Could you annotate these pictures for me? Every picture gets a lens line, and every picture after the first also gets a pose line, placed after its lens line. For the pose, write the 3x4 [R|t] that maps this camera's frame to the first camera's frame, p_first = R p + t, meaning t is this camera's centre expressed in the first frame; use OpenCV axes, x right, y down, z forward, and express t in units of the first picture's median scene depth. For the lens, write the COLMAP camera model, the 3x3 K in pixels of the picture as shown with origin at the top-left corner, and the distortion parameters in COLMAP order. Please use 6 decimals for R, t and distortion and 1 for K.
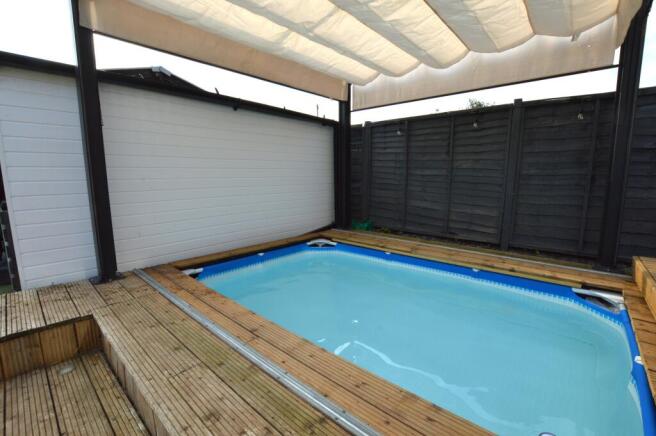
lens RADIAL K [[289.2, 0, 328.0], [0, 289.2, 218.0], [0, 0, 1]] dist [-0.016517, -0.000076]
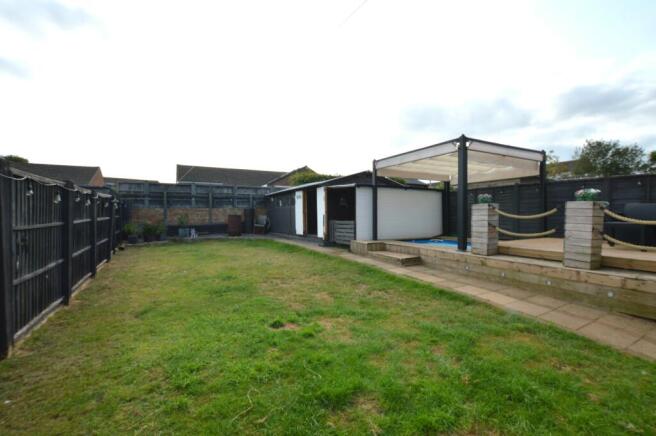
lens RADIAL K [[289.2, 0, 328.0], [0, 289.2, 218.0], [0, 0, 1]] dist [-0.016517, -0.000076]
pose [[0.934932, -0.006133, -0.354774, -0.015534], [-0.038888, 0.992056, -0.119631, 0.221816], [0.352689, 0.125644, 0.927267, -1.558450]]
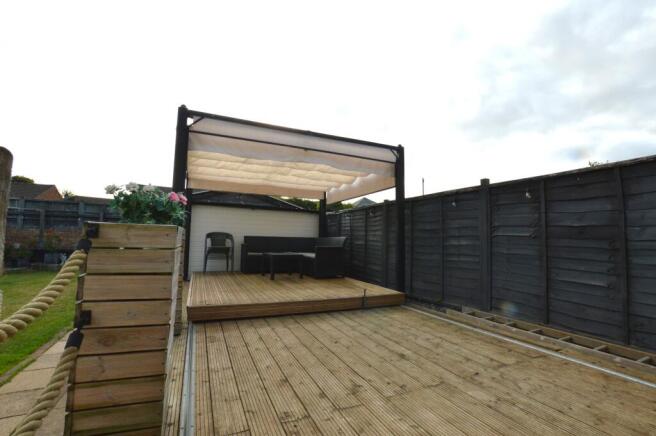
lens RADIAL K [[289.2, 0, 328.0], [0, 289.2, 218.0], [0, 0, 1]] dist [-0.016517, -0.000076]
pose [[0.905153, -0.020101, -0.424611, 0.844484], [-0.074418, 0.975962, -0.204840, 0.046079], [0.418522, 0.217010, 0.881899, -0.469362]]
